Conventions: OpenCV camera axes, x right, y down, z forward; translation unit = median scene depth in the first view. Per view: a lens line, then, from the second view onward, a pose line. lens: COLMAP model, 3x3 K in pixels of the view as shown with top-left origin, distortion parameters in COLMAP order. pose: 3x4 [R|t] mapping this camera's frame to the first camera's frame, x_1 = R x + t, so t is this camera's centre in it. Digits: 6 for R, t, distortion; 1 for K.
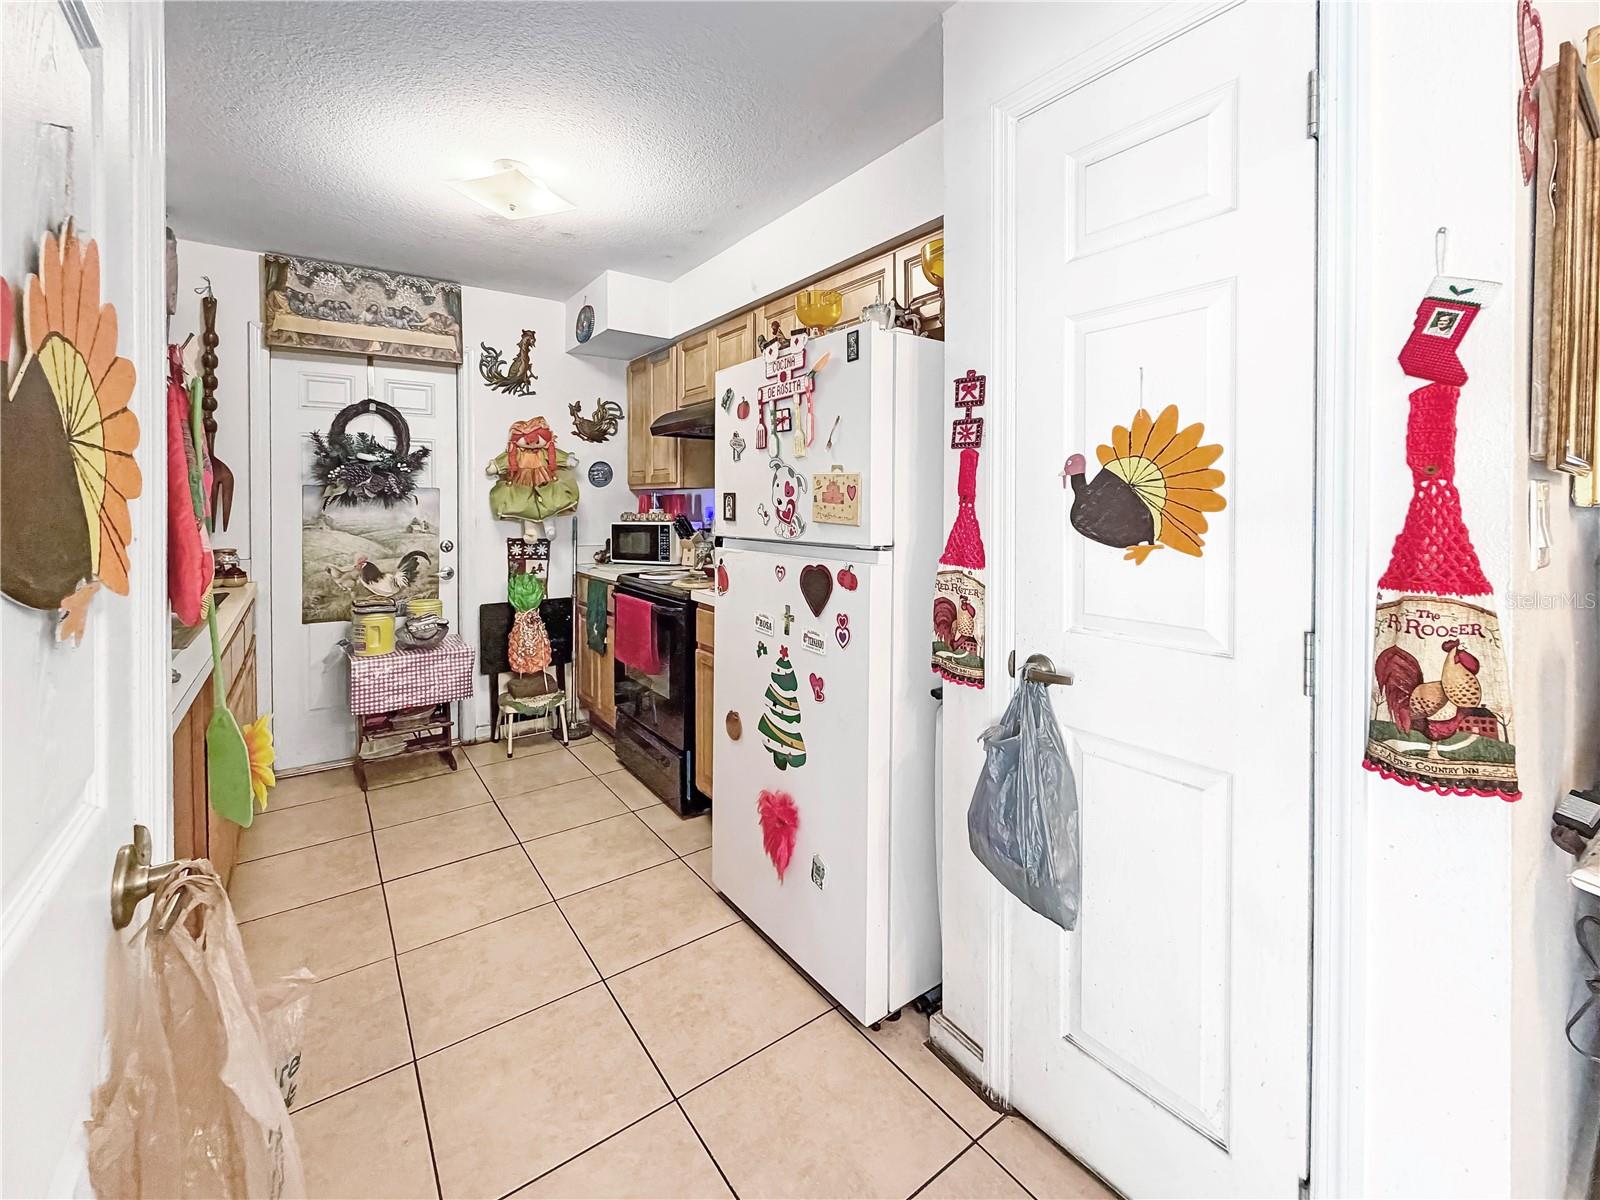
lens RADIAL K [[689.6, 0, 805.2], [0, 689.6, 505.8], [0, 0, 1]] dist [-0.000995, -0.000211]
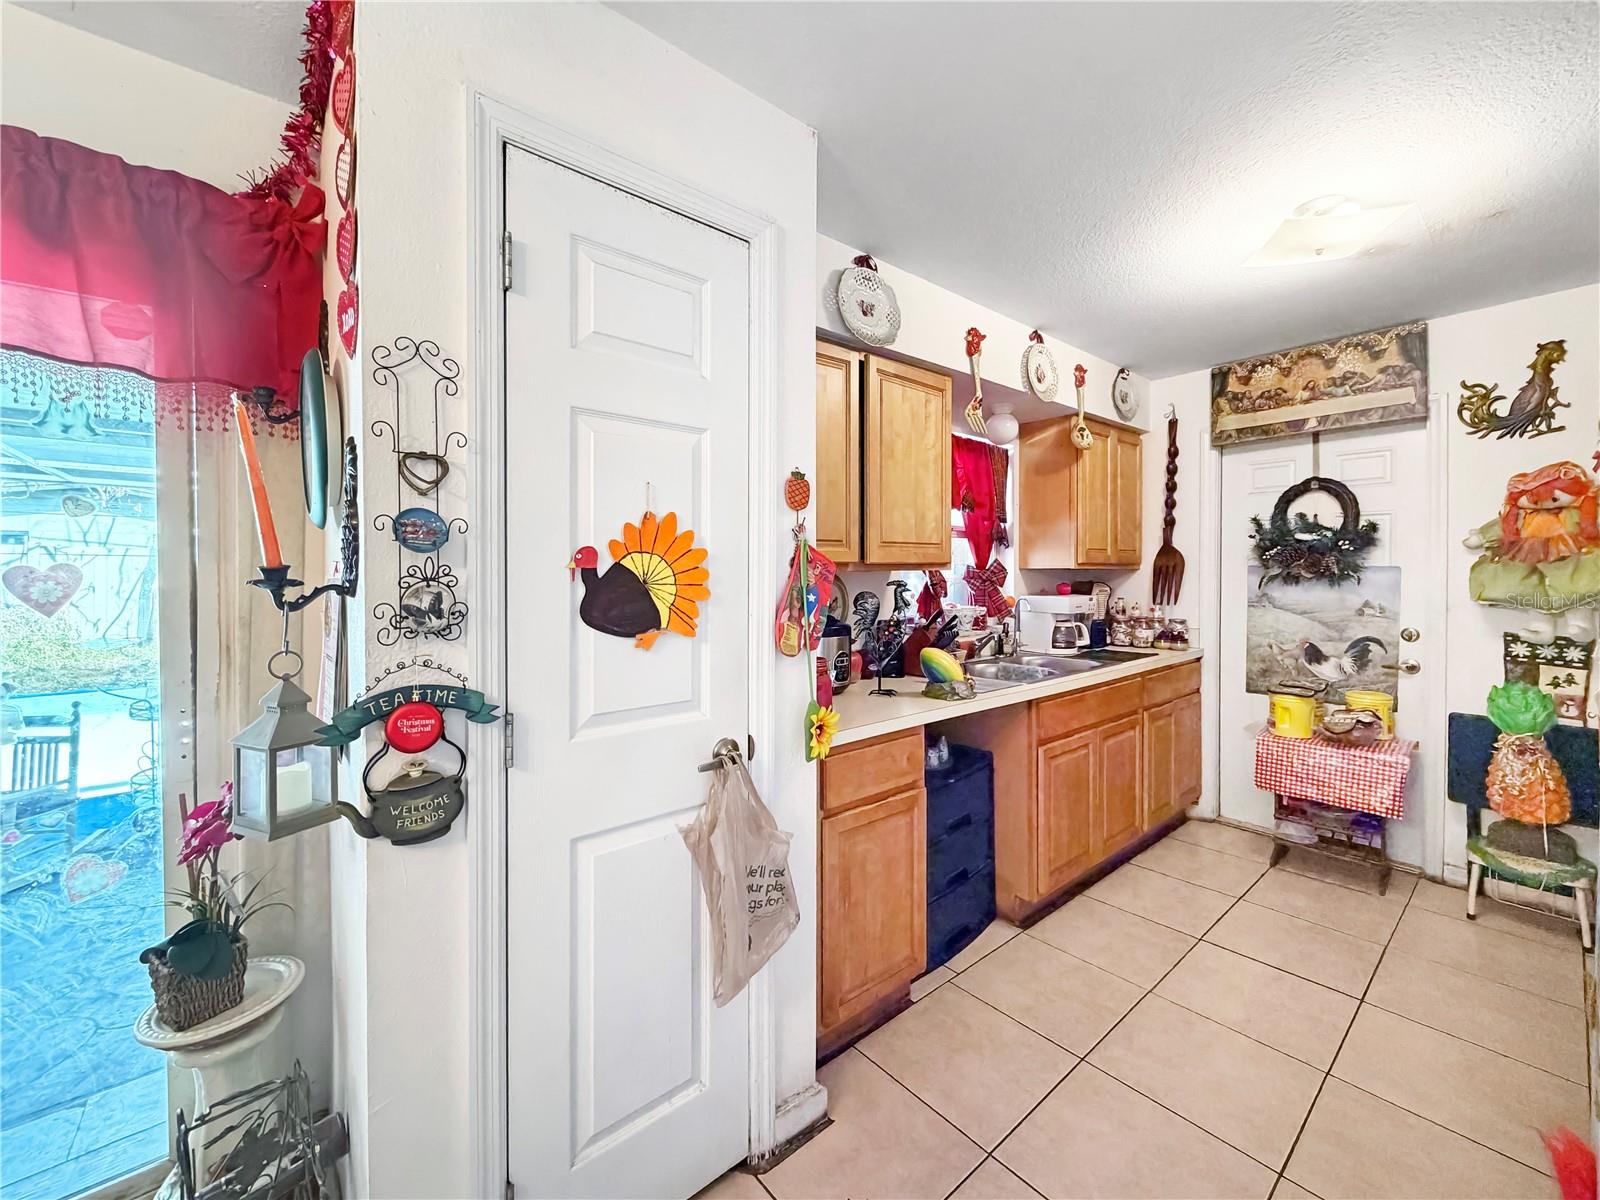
lens RADIAL K [[635.6, 0, 796.0], [0, 635.6, 581.4], [0, 0, 1]] dist [0.001545, 0.000352]
pose [[0.068790, 0.009561, -0.997585, 0.222828], [-0.010787, 0.999903, 0.008840, -0.006501], [0.997573, 0.010153, 0.068887, 0.203815]]
